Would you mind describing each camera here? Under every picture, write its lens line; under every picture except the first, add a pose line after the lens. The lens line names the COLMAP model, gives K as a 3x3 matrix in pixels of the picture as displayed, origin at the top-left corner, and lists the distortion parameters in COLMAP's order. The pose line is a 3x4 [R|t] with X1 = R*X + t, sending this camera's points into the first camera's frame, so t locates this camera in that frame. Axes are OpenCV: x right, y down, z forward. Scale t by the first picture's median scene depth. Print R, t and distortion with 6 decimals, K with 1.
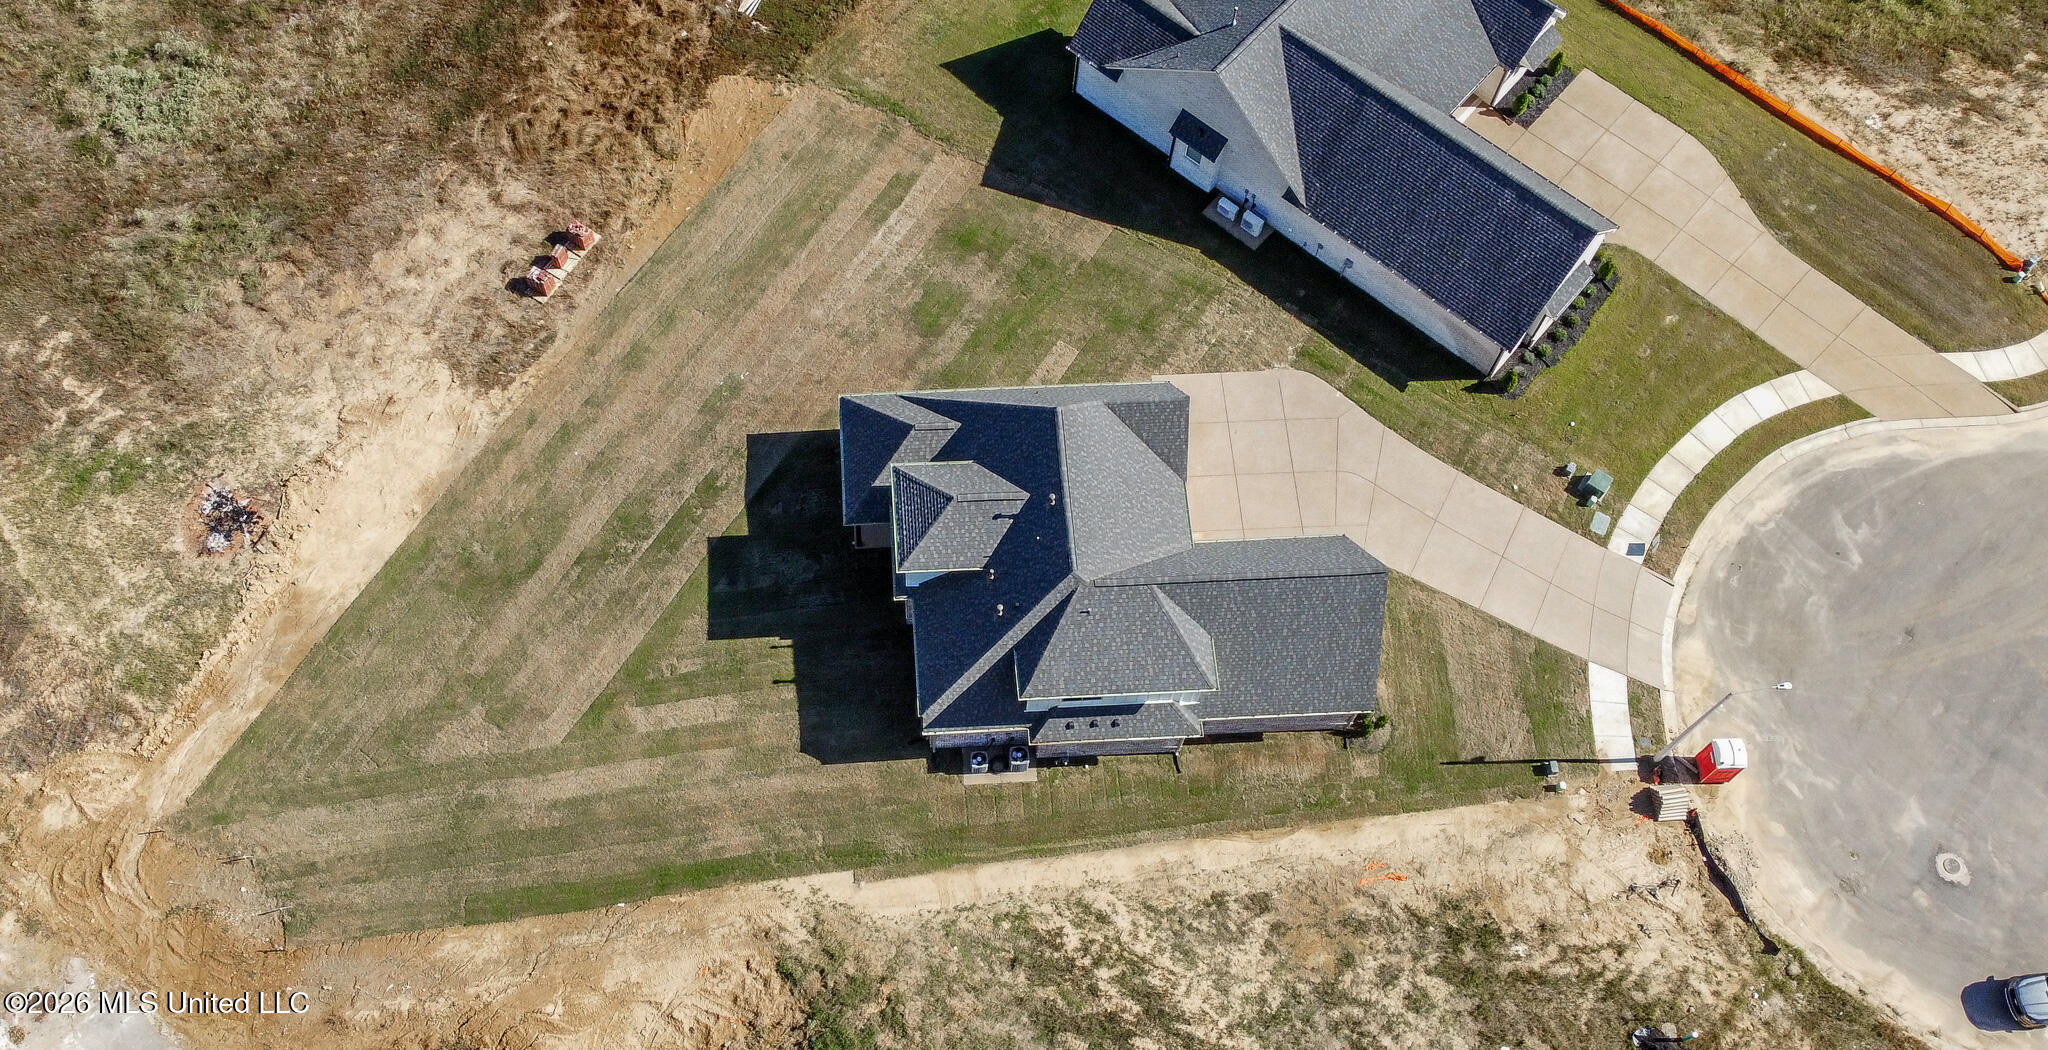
lens RADIAL K [[1952.6, 0, 1024.0], [0, 1952.6, 525.0], [0, 0, 1]] dist [-0.009275, -0.023146]
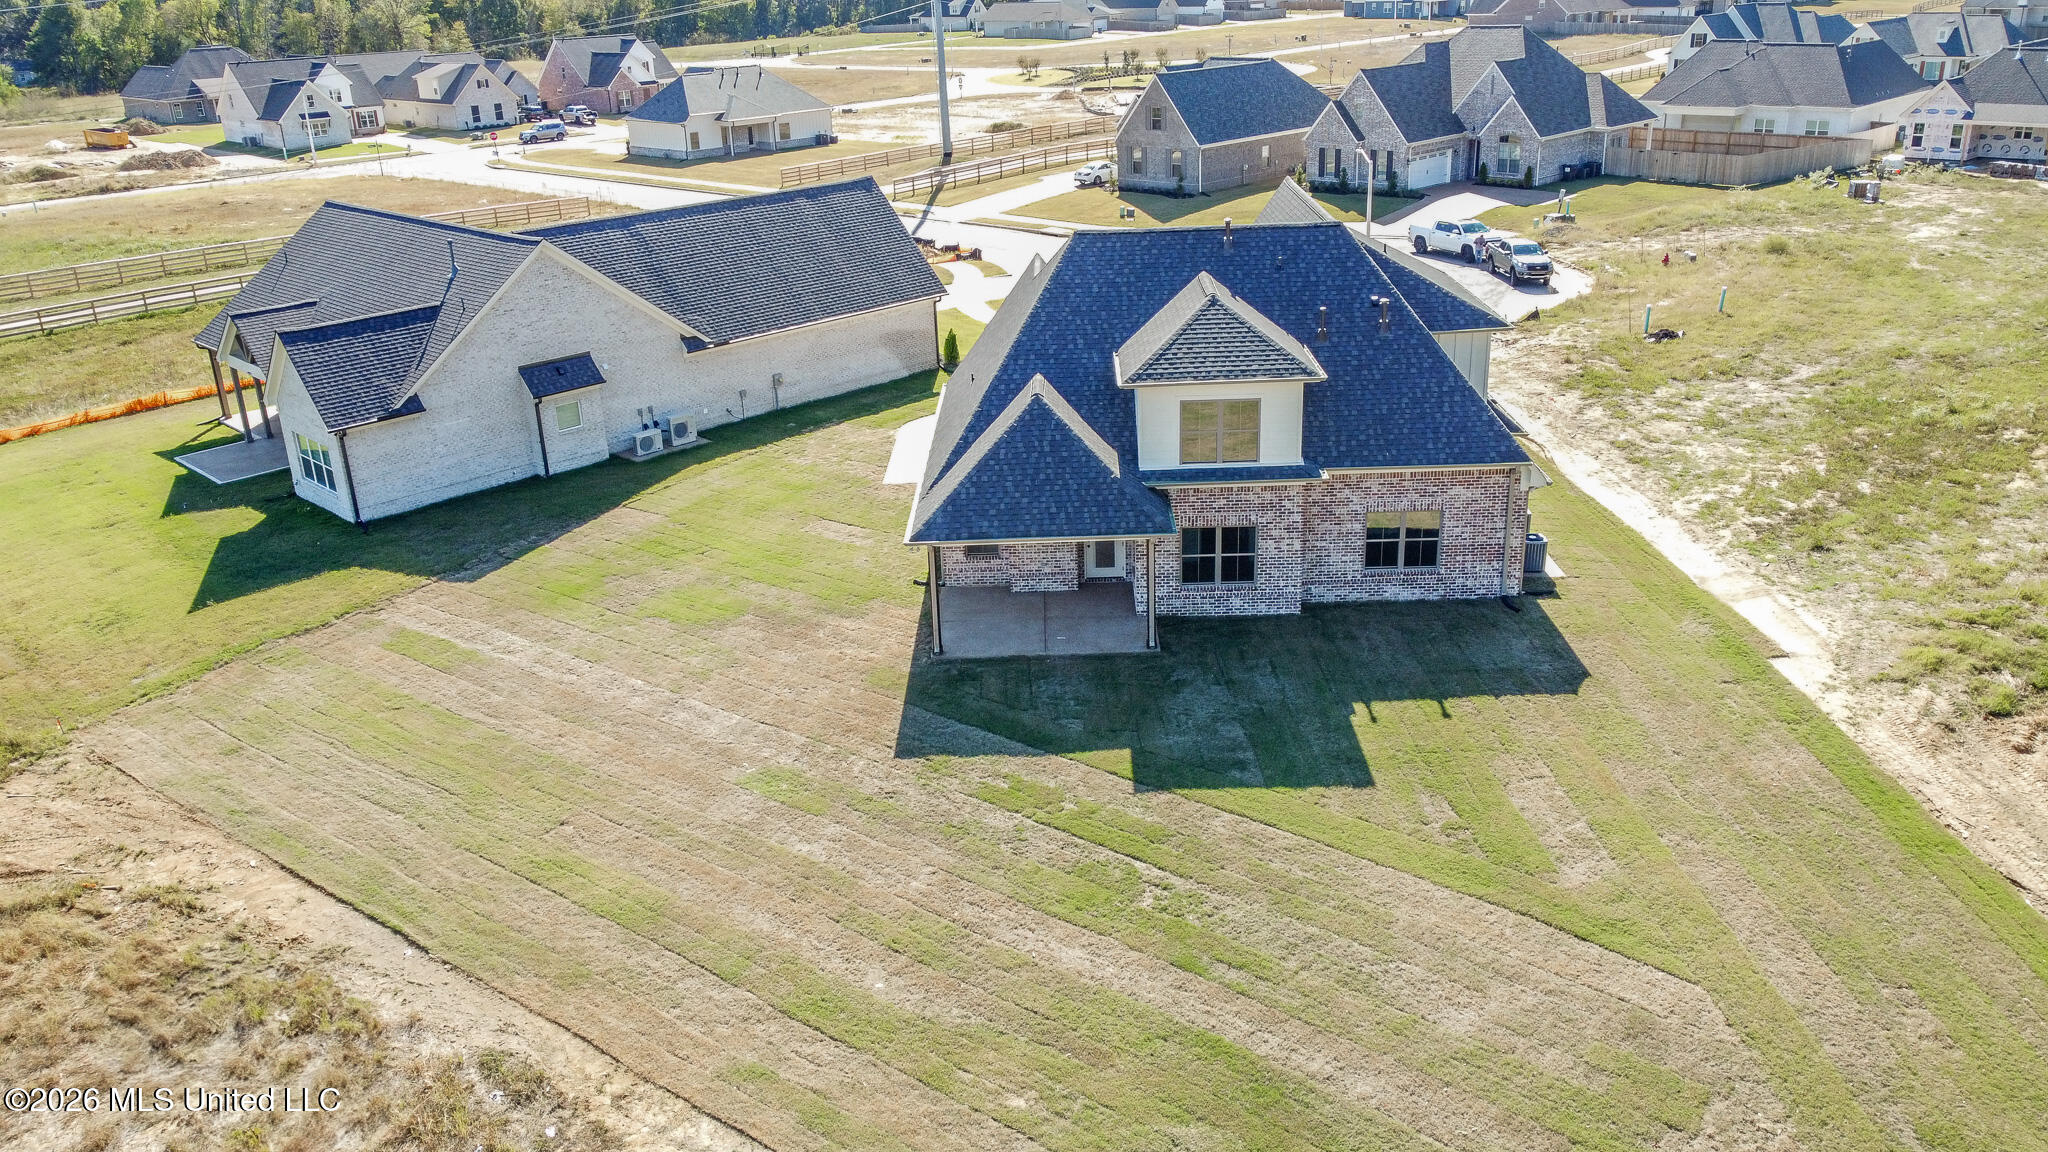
lens RADIAL K [[1504.6, 0, 1024.0], [0, 1504.6, 576.0], [0, 0, 1]] dist [-0.006701, -0.003452]
pose [[0.090773, -0.421414, 0.902314, -0.469634], [0.908157, 0.406842, 0.098649, -0.074173], [-0.408671, 0.810488, 0.419640, 0.822481]]
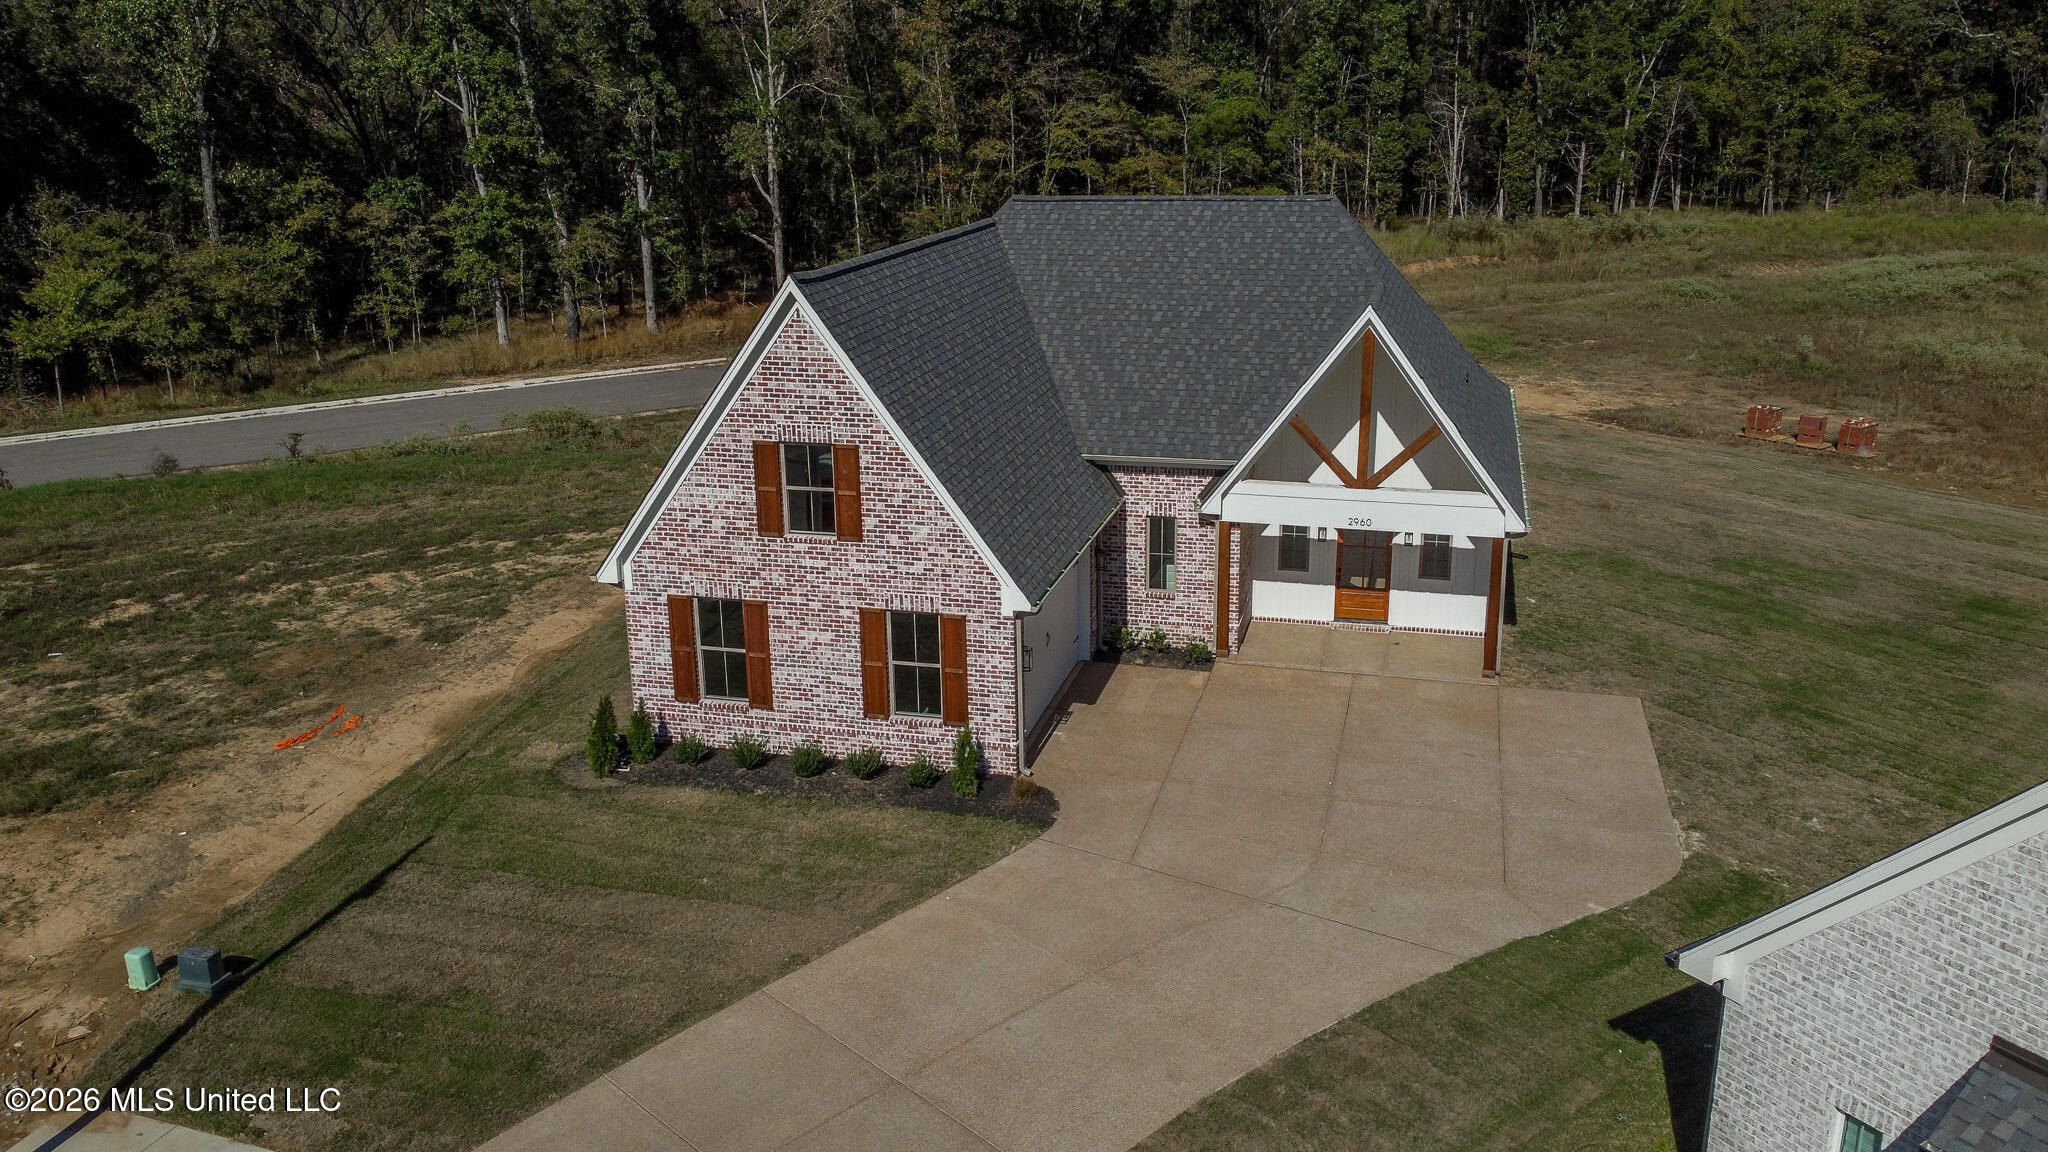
lens RADIAL K [[1618.8, 0, 1024.0], [0, 1618.8, 576.0], [0, 0, 1]] dist [-0.005482, -0.003899]
pose [[-0.330258, 0.233261, -0.914614, 0.443627], [-0.843751, 0.361391, 0.396839, -0.119073], [0.423100, 0.902766, 0.077461, 0.950357]]
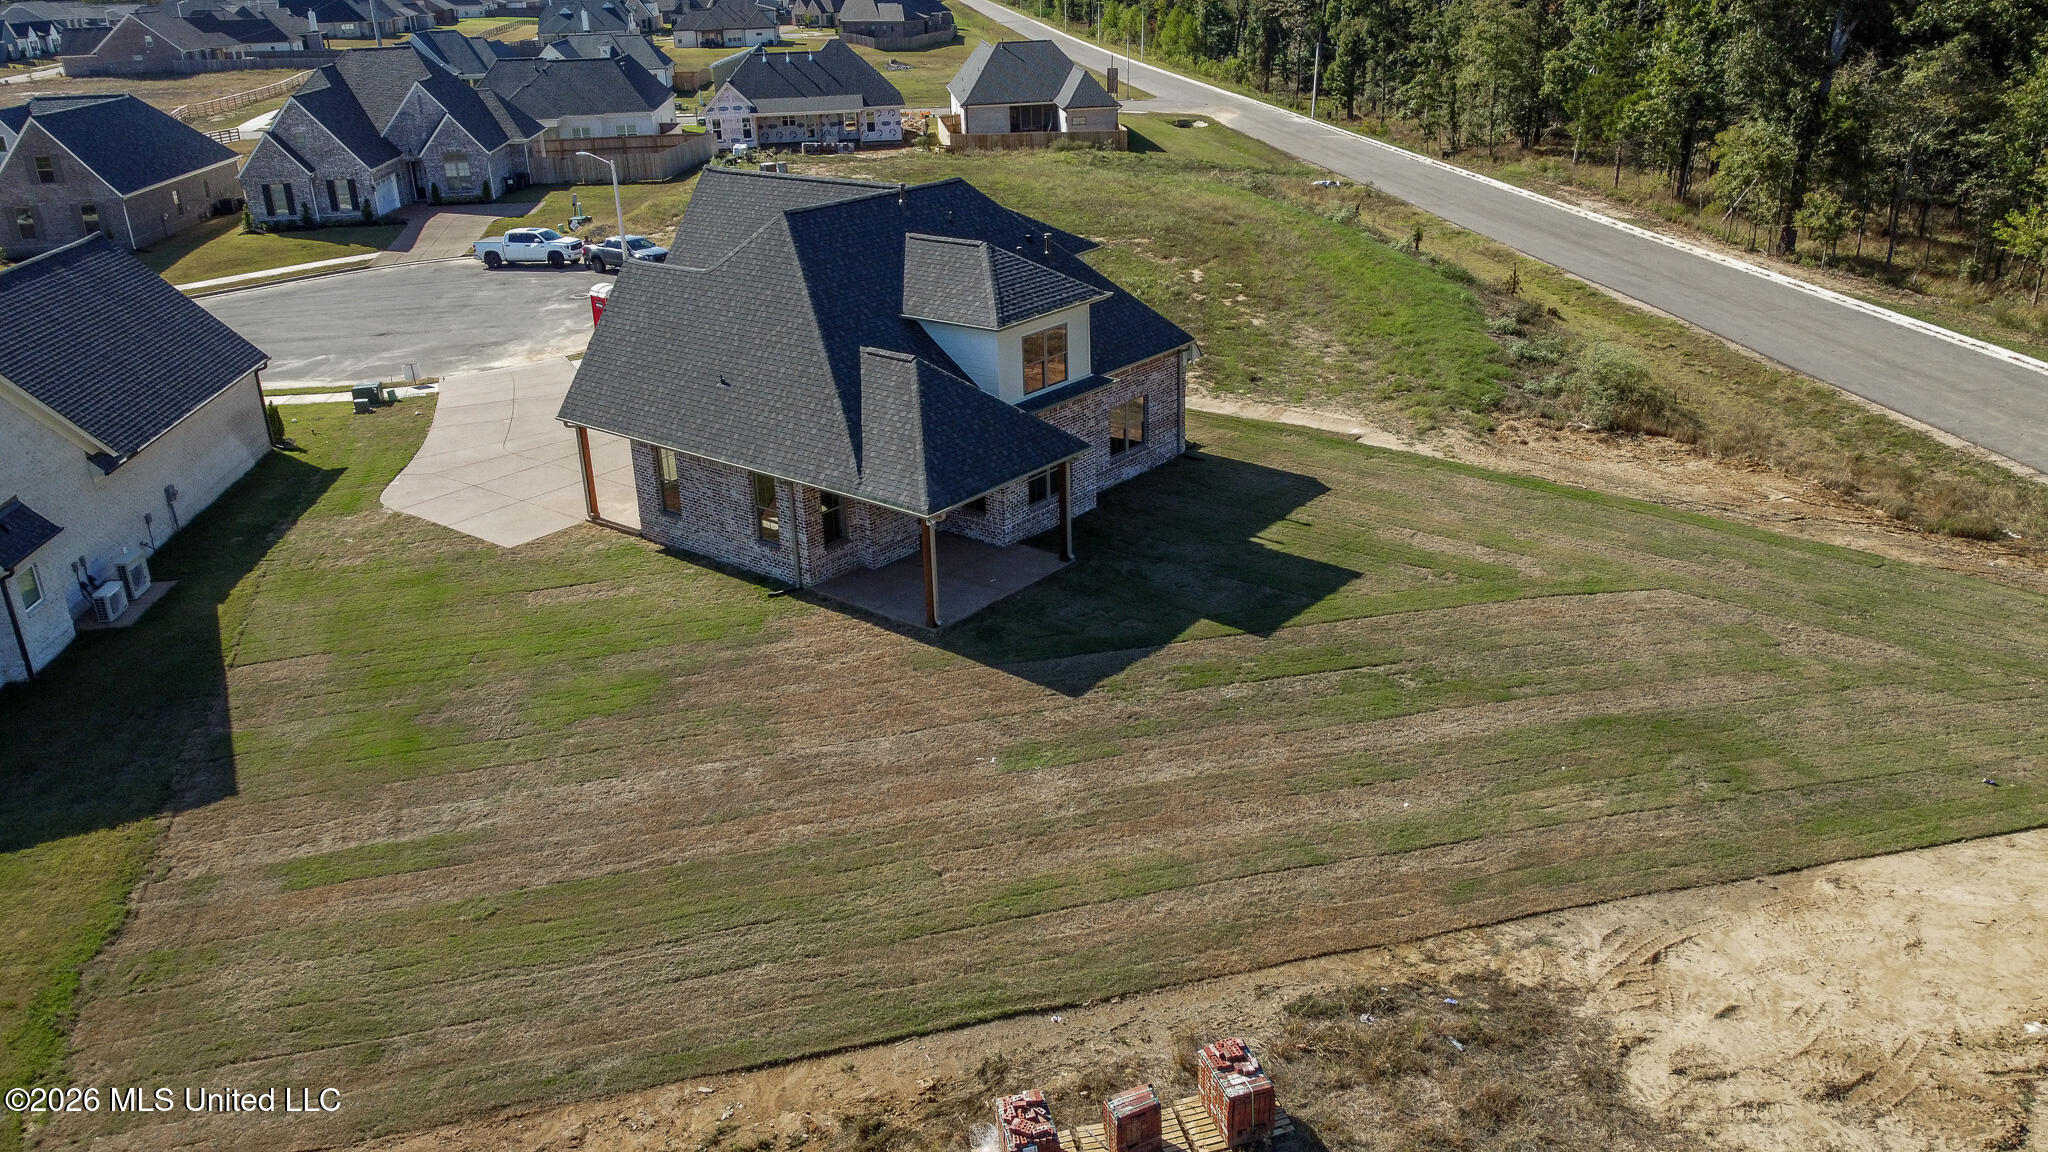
lens RADIAL K [[1519.4, 0, 997.1], [0, 1519.4, 569.5], [0, 0, 1]] dist [-0.000083, 0.002035]
pose [[-0.713424, -0.285707, 0.639842, -0.374785], [0.626489, 0.148981, 0.765059, -0.366935], [-0.313907, 0.946666, 0.072706, 0.980422]]
